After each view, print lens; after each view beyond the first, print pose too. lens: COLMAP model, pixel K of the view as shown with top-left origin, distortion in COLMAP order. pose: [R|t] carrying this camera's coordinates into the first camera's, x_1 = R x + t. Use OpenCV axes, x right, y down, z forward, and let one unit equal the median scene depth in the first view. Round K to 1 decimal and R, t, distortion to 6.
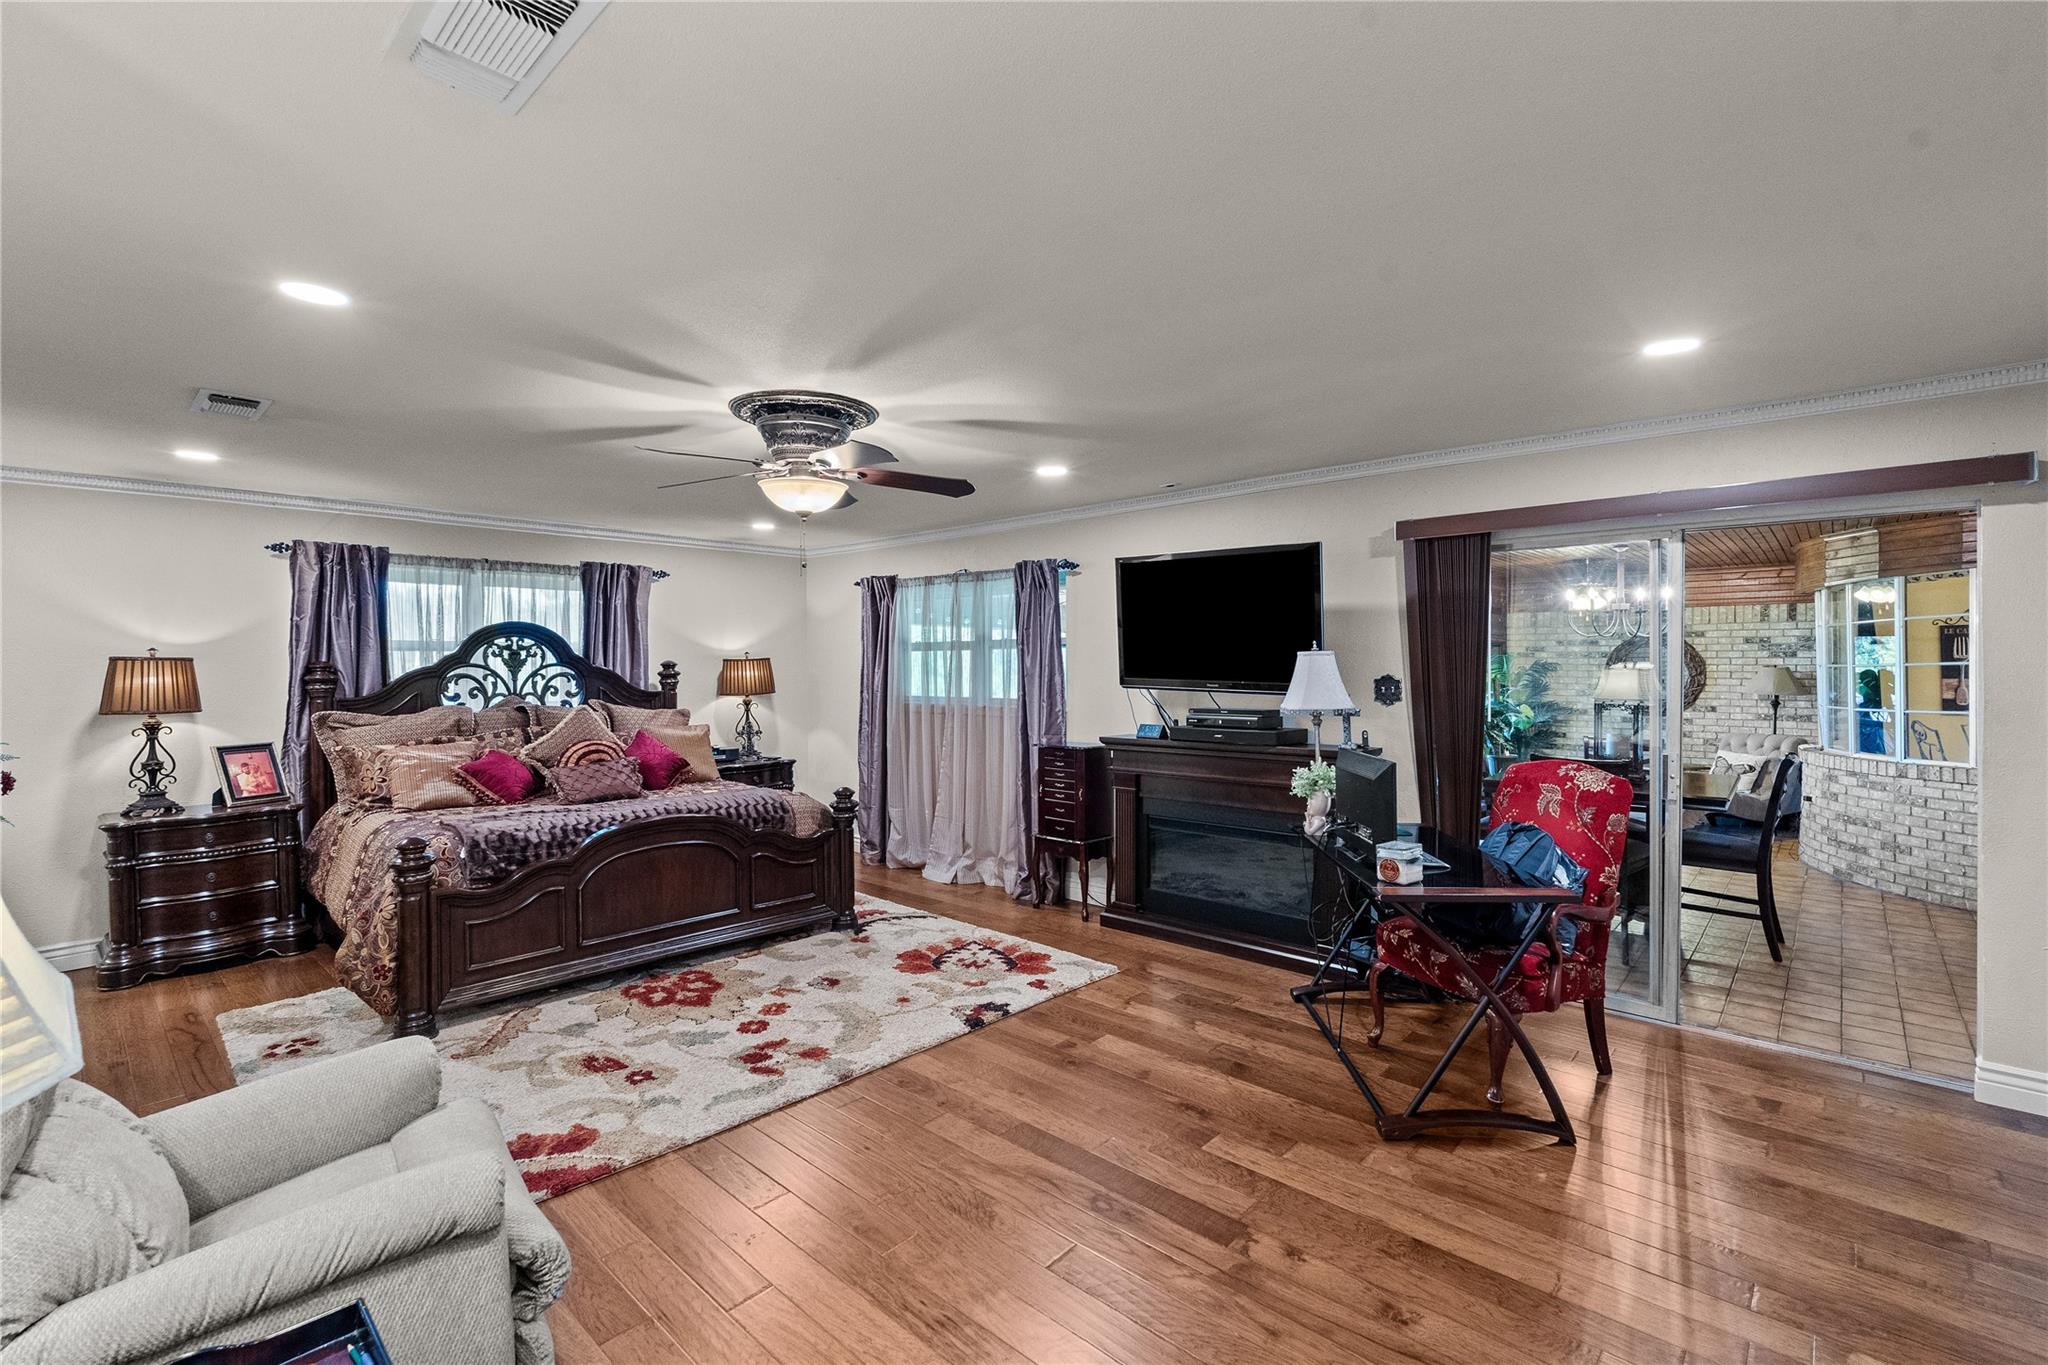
lens RADIAL K [[926.7, 0, 1025.9], [0, 926.7, 672.3], [0, 0, 1]] dist [-0.007907, 0.000473]
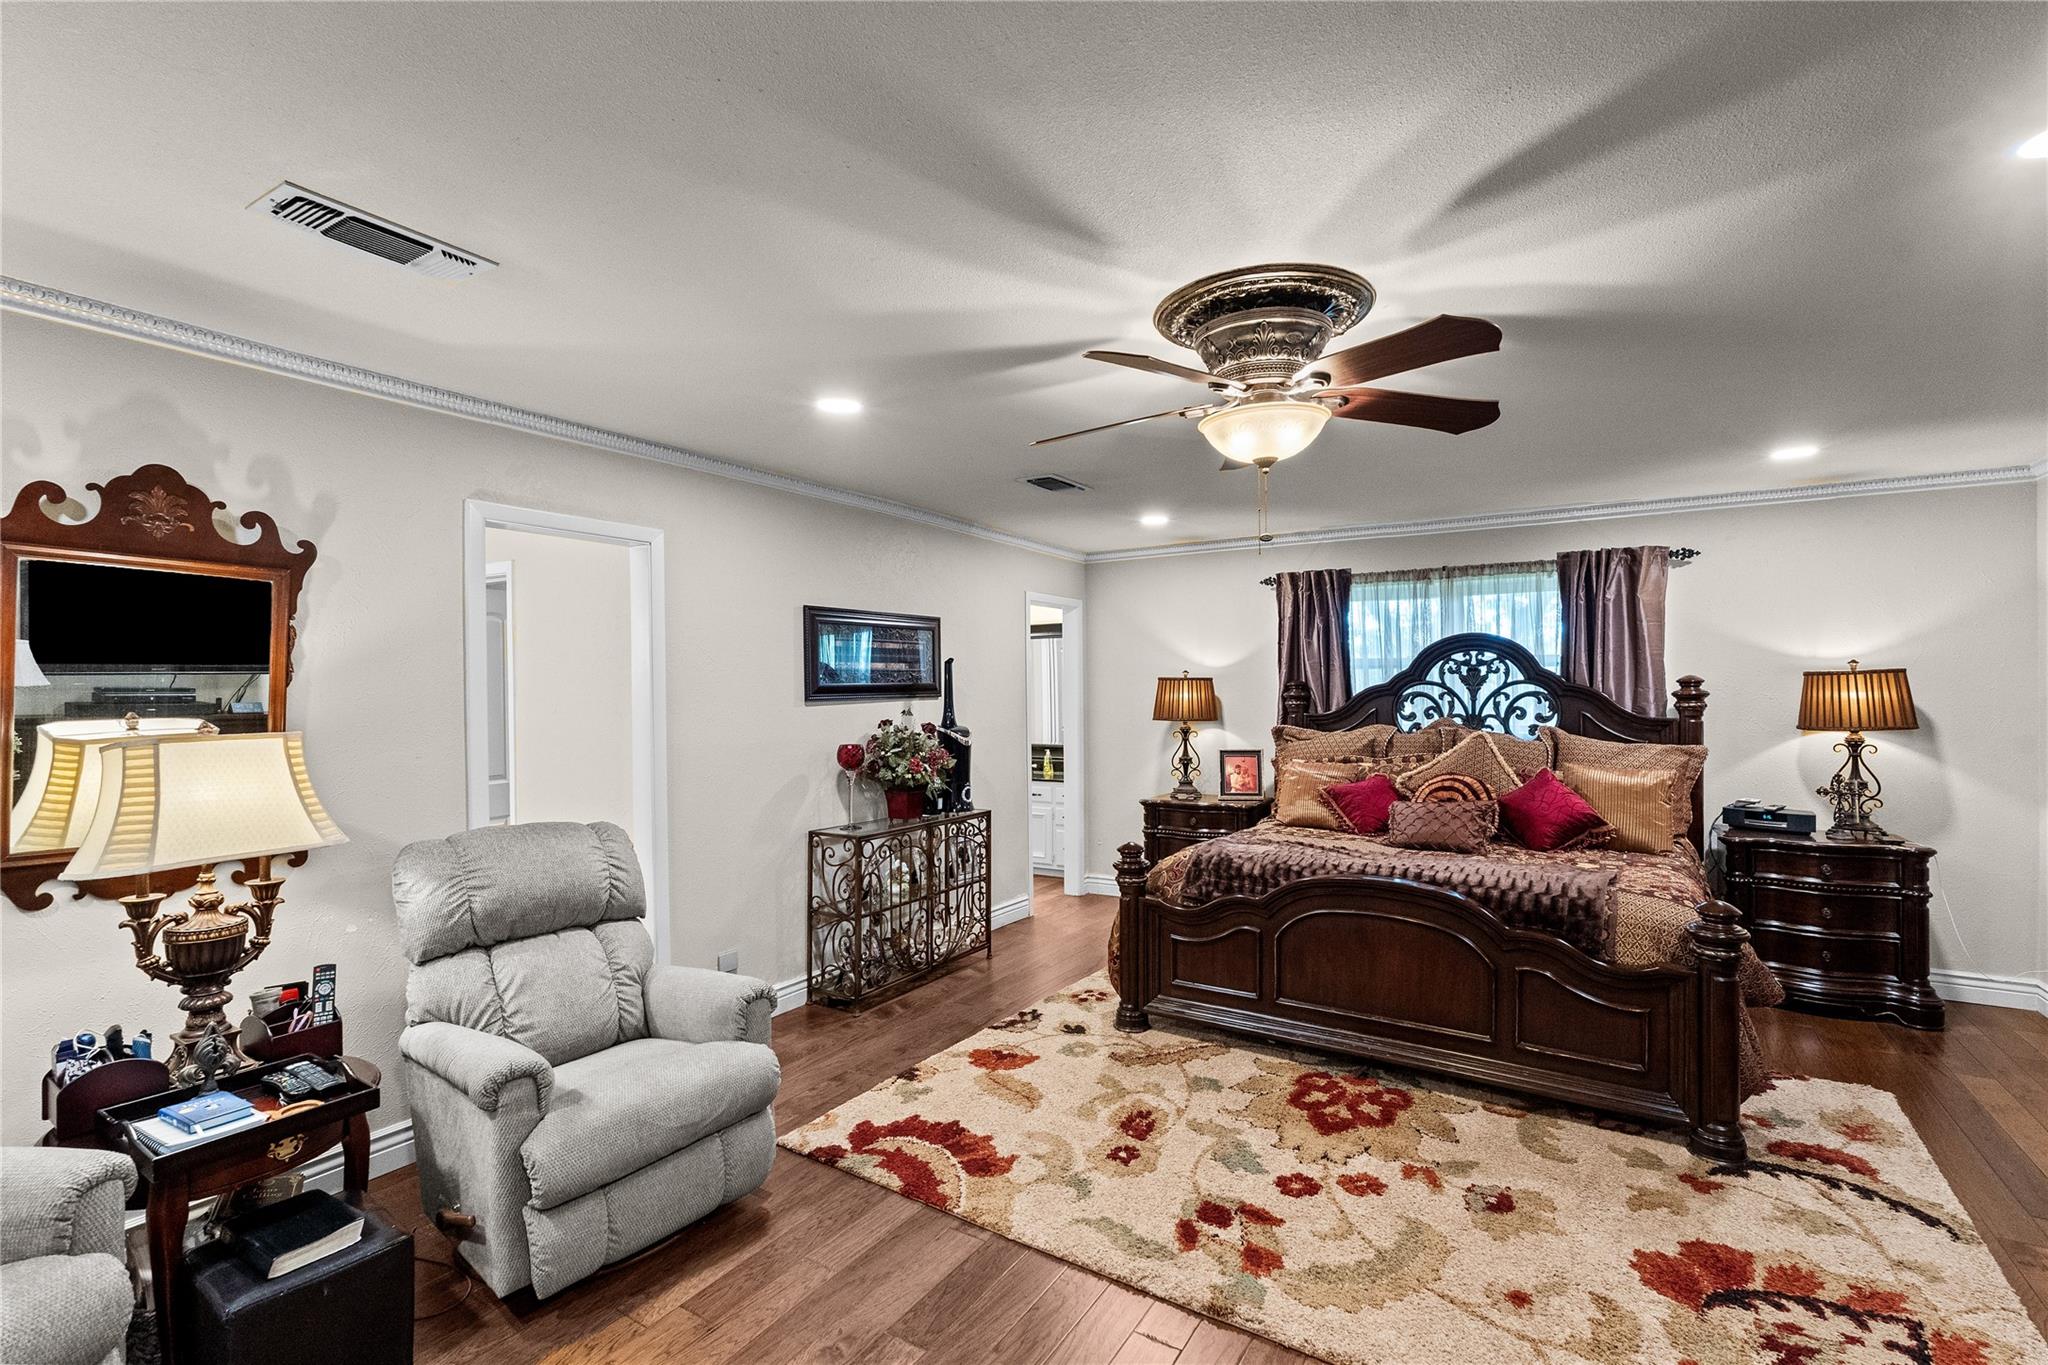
lens RADIAL K [[926.7, 0, 1022.6], [0, 926.7, 687.2], [0, 0, 1]] dist [-0.007907, 0.000473]
pose [[0.170019, 0.003514, -0.985434, 0.289801], [-0.004344, 0.999987, 0.002816, -0.004838], [0.985431, 0.003802, 0.170032, 0.510997]]
